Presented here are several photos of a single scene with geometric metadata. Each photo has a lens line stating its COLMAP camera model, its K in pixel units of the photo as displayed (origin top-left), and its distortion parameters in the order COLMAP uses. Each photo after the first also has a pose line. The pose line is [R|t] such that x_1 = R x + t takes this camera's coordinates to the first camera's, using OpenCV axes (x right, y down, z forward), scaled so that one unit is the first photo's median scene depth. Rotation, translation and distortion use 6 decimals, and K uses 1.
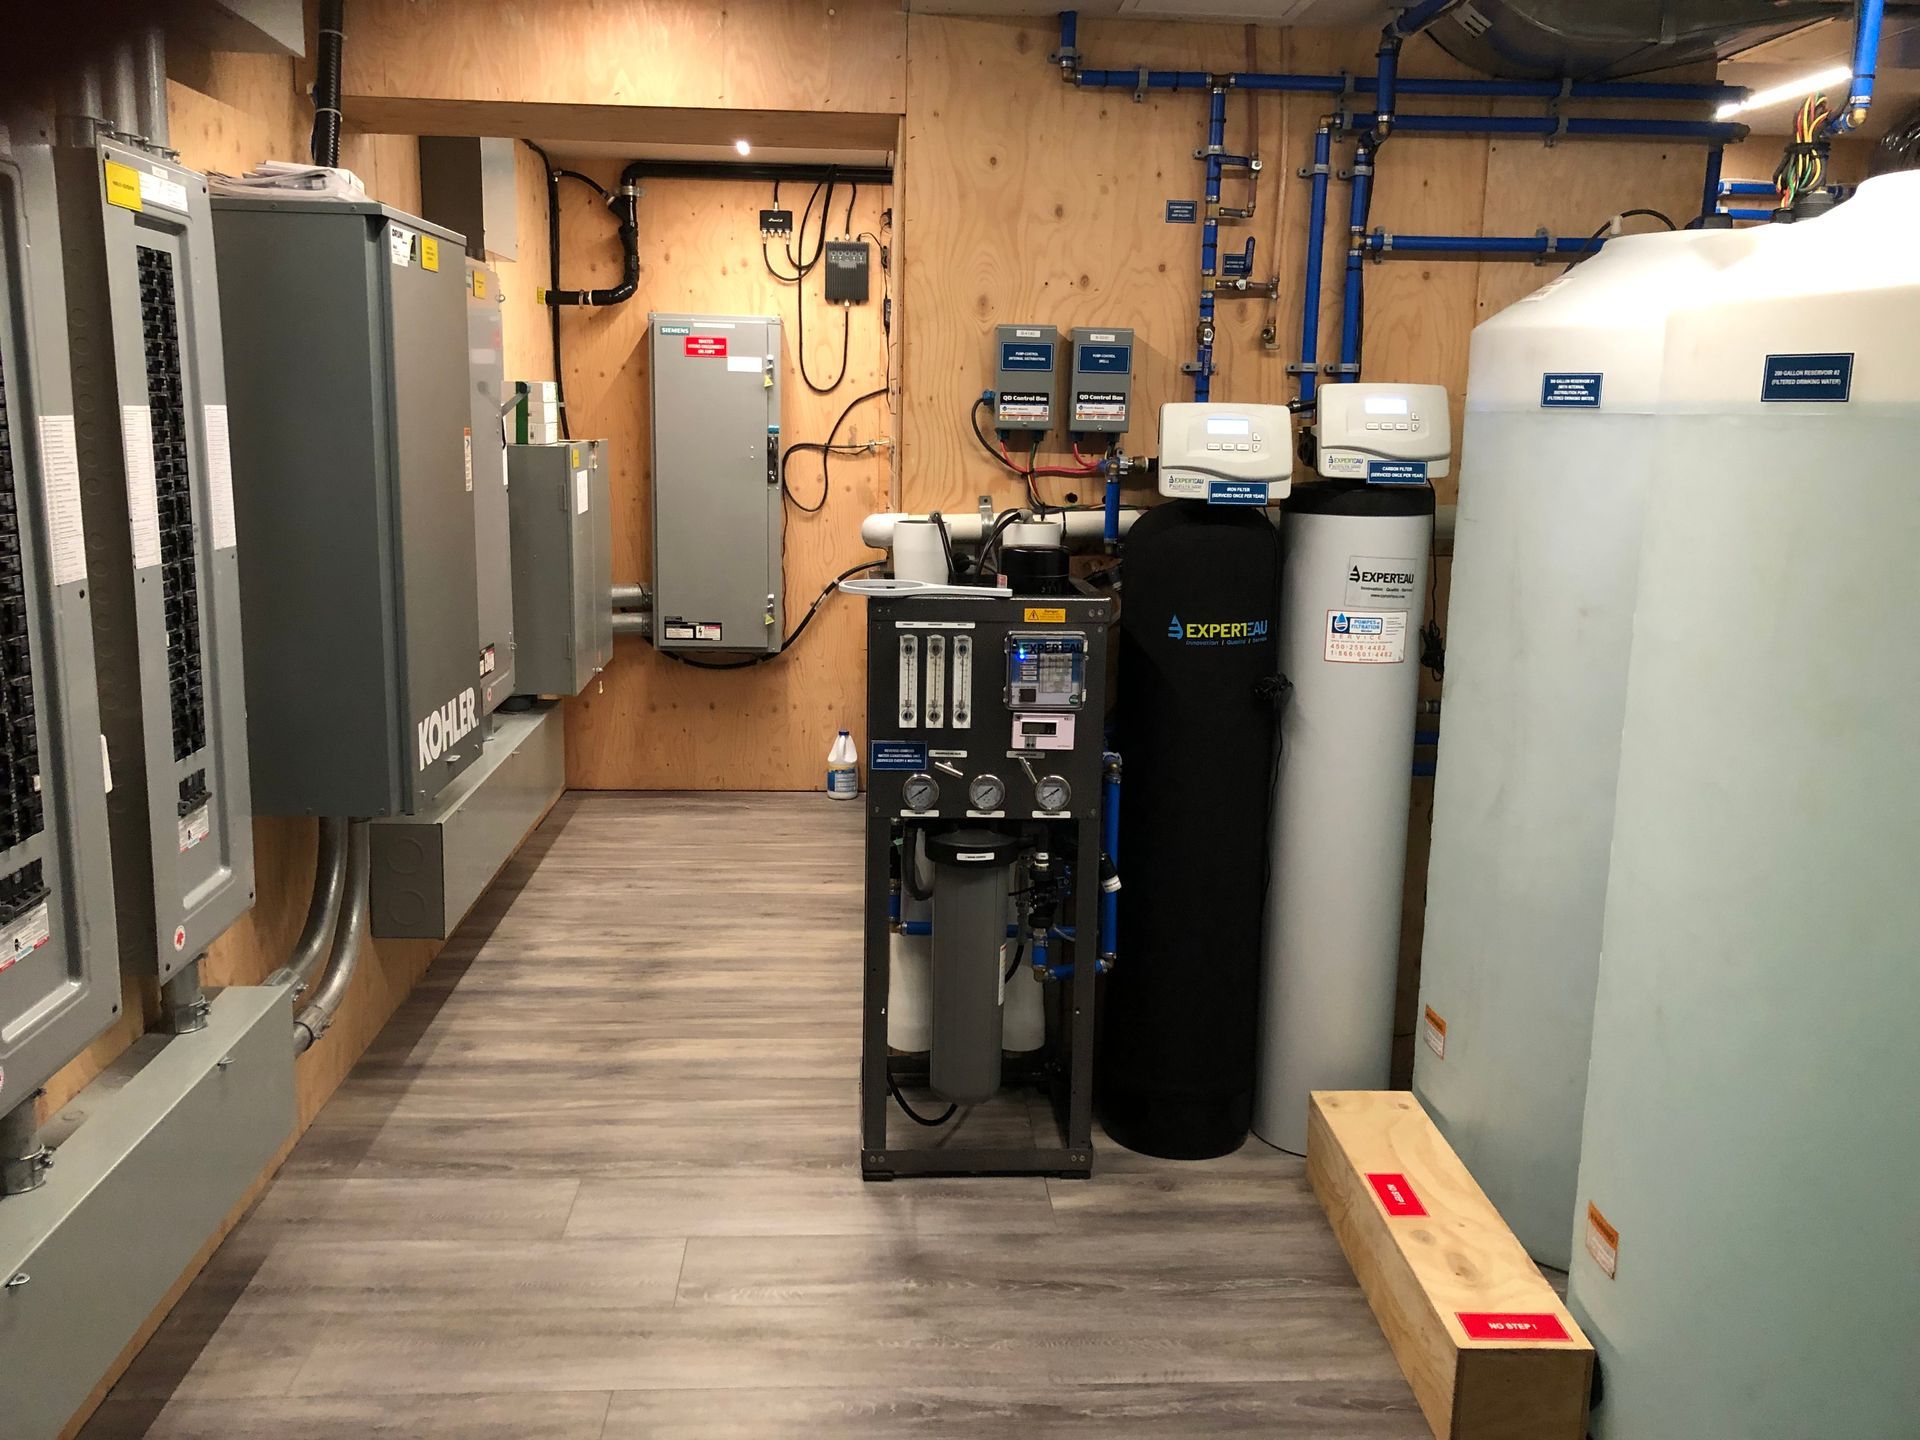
lens RADIAL K [[1553.4, 0, 958.9], [0, 1553.4, 647.0], [0, 0, 1]] dist [0.015015, -0.000232]
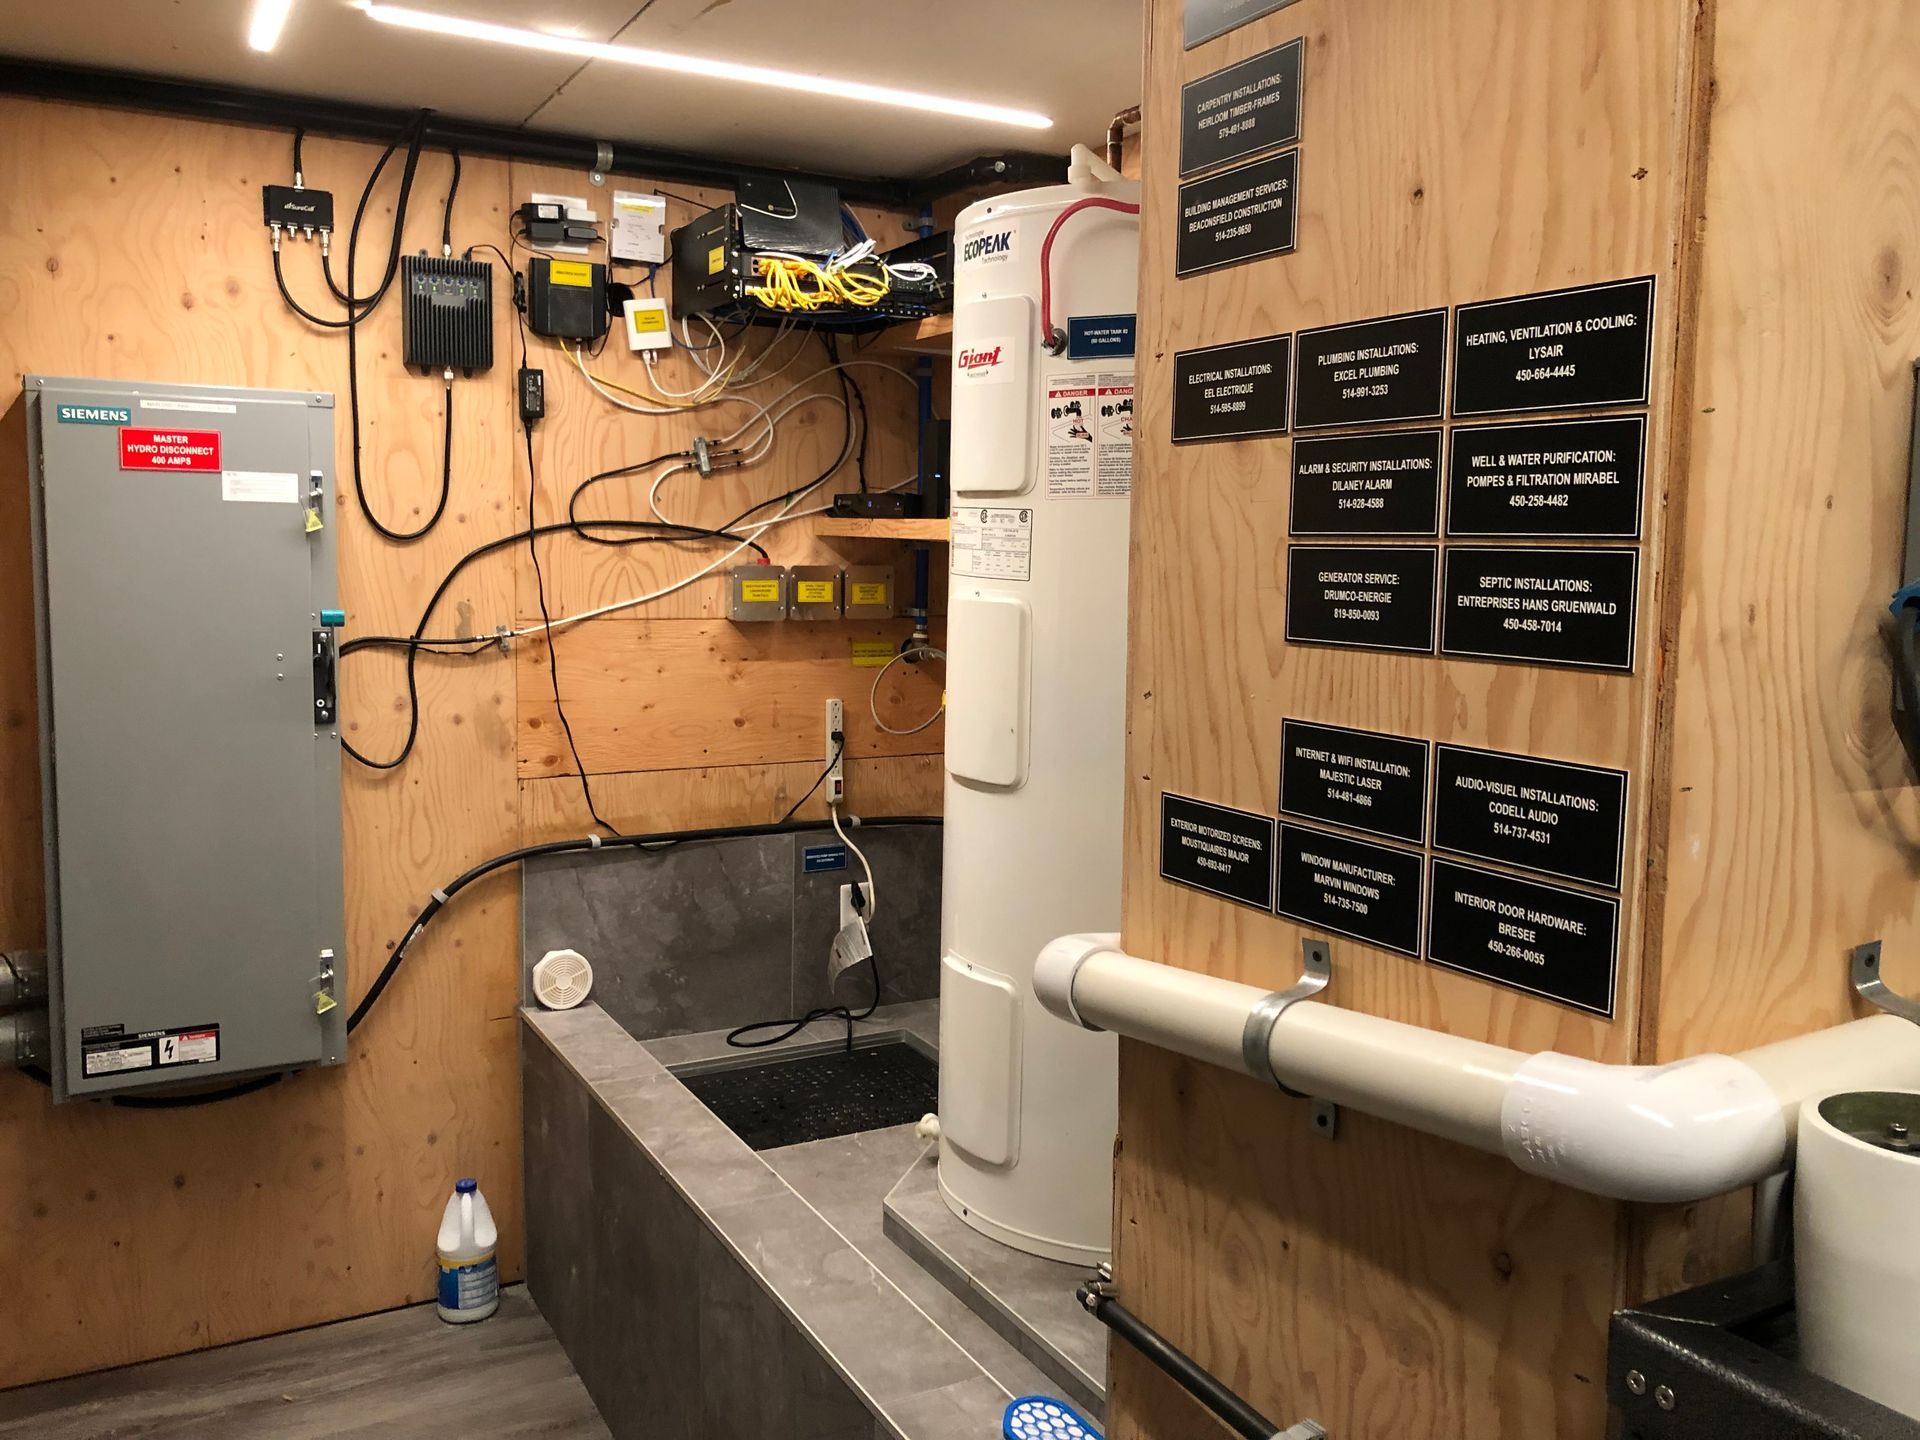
lens RADIAL K [[1553.4, 0, 958.9], [0, 1553.4, 647.0], [0, 0, 1]] dist [0.015015, -0.000232]
pose [[0.903696, -0.041649, 0.426144, -0.145298], [0.074800, 0.995310, -0.061347, -0.083344], [-0.421590, 0.087315, 0.902573, 0.458575]]
